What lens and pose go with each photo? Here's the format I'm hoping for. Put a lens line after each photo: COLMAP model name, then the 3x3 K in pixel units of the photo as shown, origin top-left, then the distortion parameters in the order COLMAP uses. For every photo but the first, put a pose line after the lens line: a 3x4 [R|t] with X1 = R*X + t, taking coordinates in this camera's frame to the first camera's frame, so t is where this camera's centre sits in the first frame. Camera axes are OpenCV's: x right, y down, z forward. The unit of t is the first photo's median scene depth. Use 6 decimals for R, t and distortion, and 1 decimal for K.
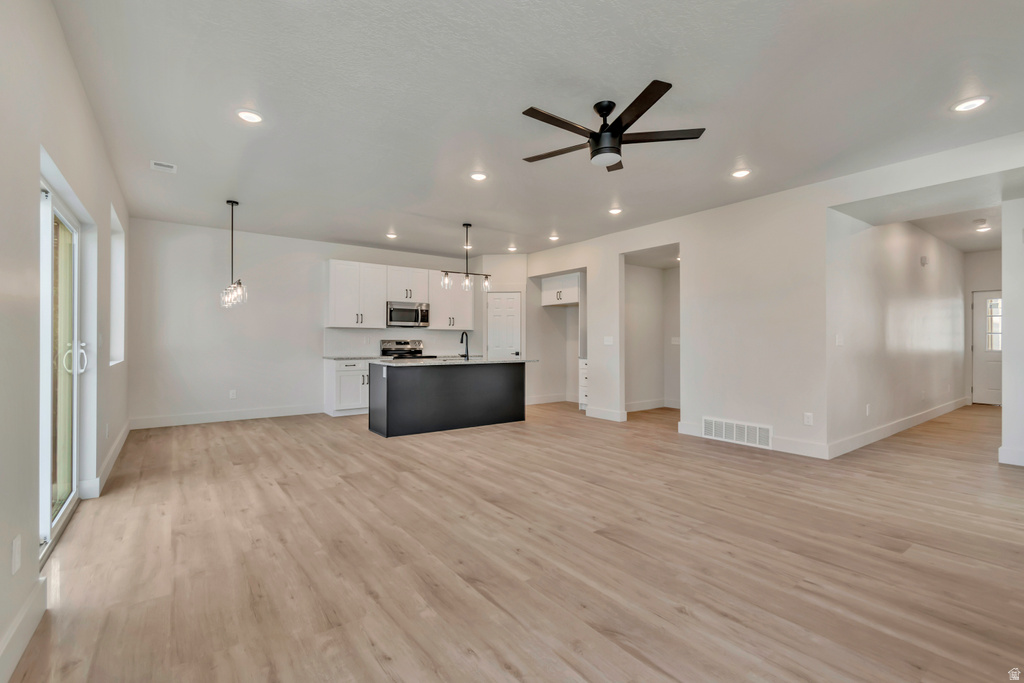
lens RADIAL K [[455.4, 0, 521.6], [0, 455.4, 340.7], [0, 0, 1]] dist [0.000013, -0.000162]
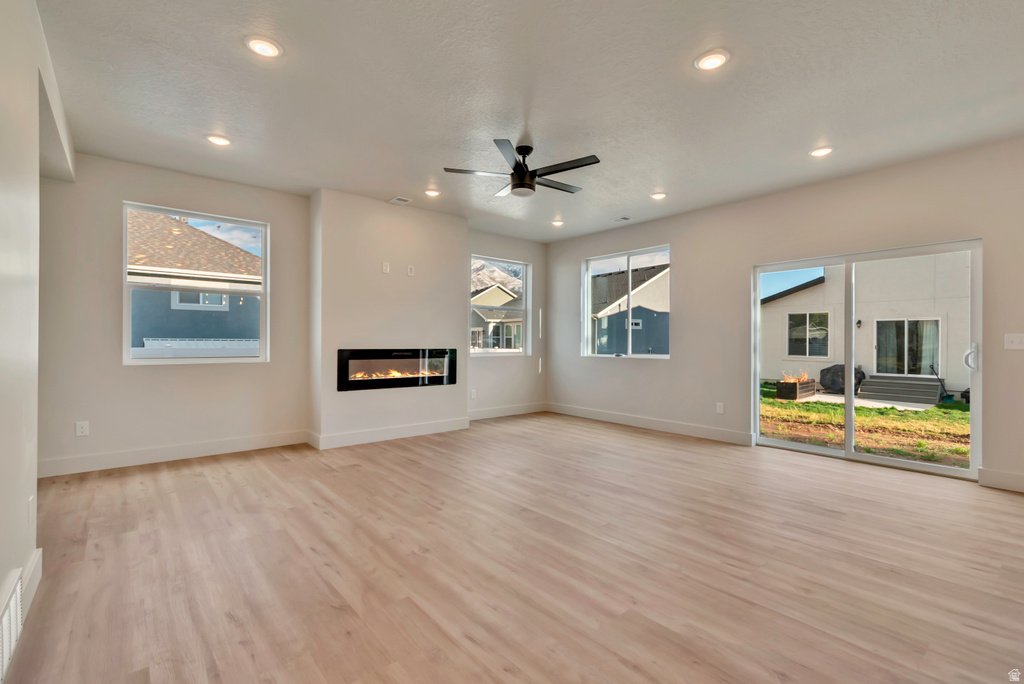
lens RADIAL K [[457.6, 0, 512.0], [0, 457.6, 342.0], [0, 0, 1]] dist [0.001649, -0.000128]
pose [[-0.999038, -0.006418, -0.043386, 0.231570], [-0.006448, 0.999979, 0.000549, 0.003285], [0.043381, 0.000828, -0.999058, 1.932481]]
